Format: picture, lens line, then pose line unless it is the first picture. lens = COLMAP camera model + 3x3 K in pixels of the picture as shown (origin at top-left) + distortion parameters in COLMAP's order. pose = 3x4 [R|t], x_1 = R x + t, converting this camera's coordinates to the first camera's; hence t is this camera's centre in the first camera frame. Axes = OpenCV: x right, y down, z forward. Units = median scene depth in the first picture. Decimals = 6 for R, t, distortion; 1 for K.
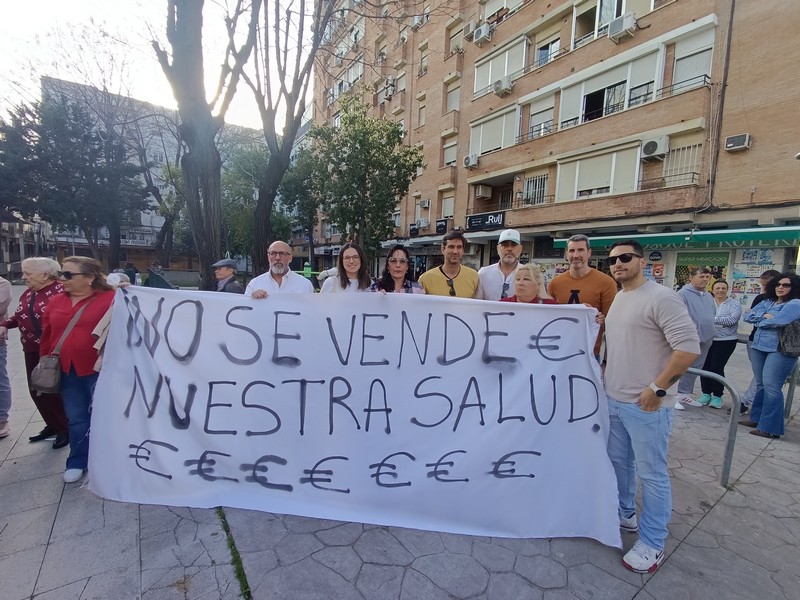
lens RADIAL K [[363.8, 0, 422.0], [0, 363.8, 308.6], [0, 0, 1]] dist [0.010056, 0.000112]
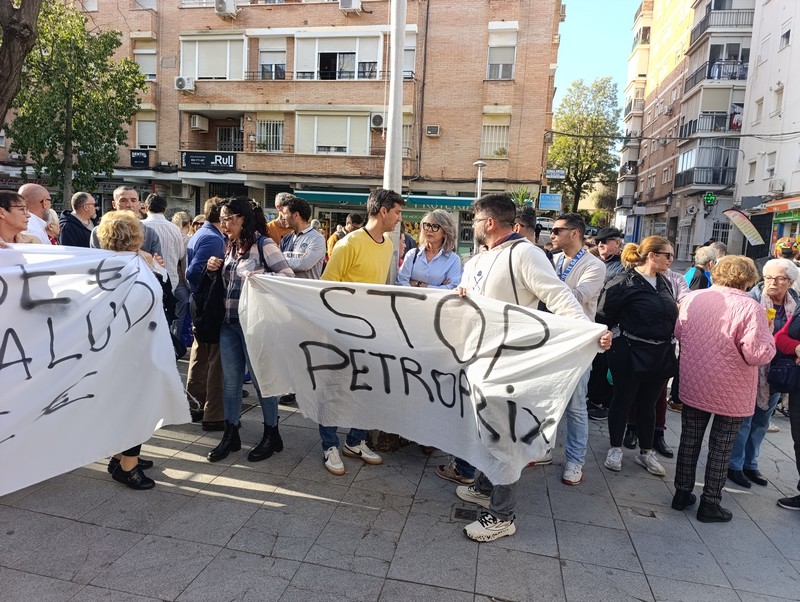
lens RADIAL K [[548.9, 0, 403.3], [0, 548.9, 297.5], [0, 0, 1]] dist [0.042332, -0.037928]
pose [[0.766596, -0.065457, 0.638784, -0.420936], [0.037016, 0.997641, 0.057806, 0.026790], [-0.641062, -0.020668, 0.767211, -0.372410]]
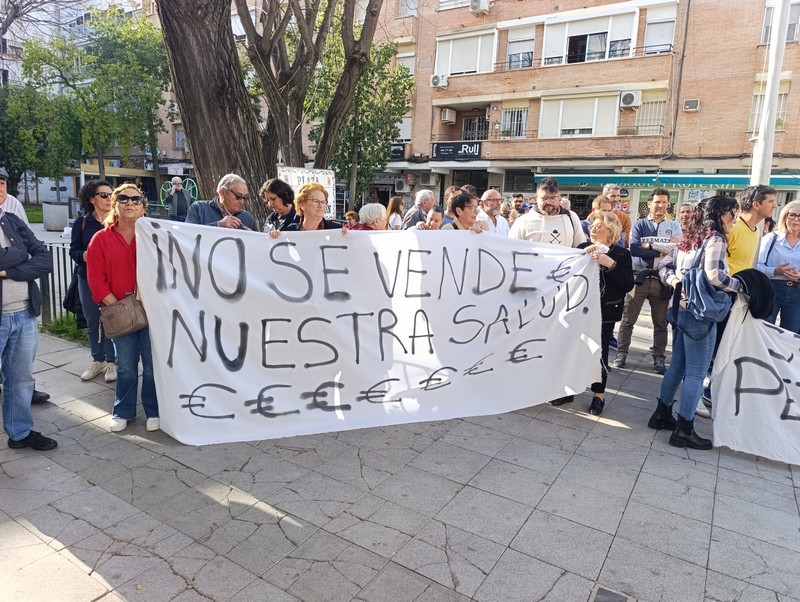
lens RADIAL K [[548.9, 0, 403.3], [0, 548.9, 297.5], [0, 0, 1]] dist [0.042332, -0.037928]
pose [[0.945184, -0.046750, 0.323175, -0.554817], [0.021790, 0.996522, 0.080427, 0.024207], [-0.325811, -0.068976, 0.942915, -0.398260]]
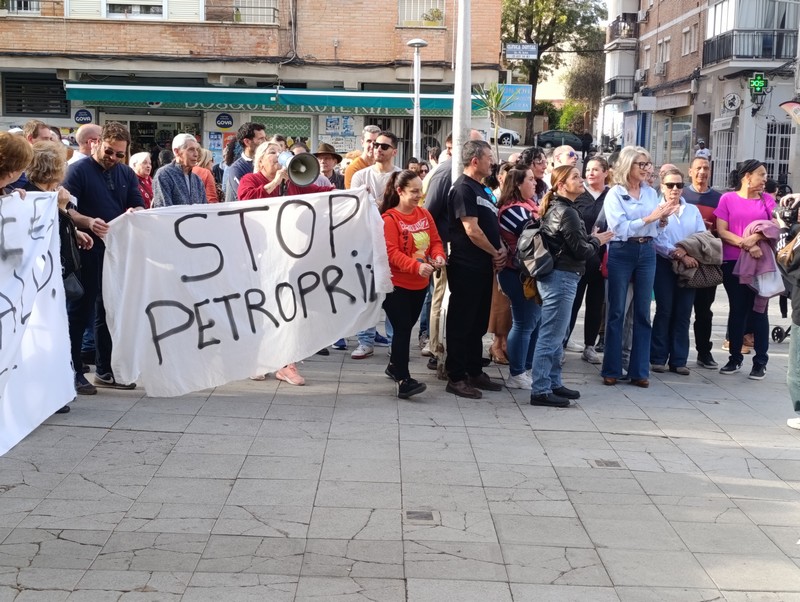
lens RADIAL K [[1127.1, 0, 400.0], [0, 1127.1, 301.0], [0, 0, 1]] dist [0.073103, -0.079797]
pose [[0.627598, -0.112894, 0.770309, -0.732184], [0.074976, 0.993596, 0.084532, 0.028437], [-0.774919, 0.004703, 0.632043, -0.499544]]
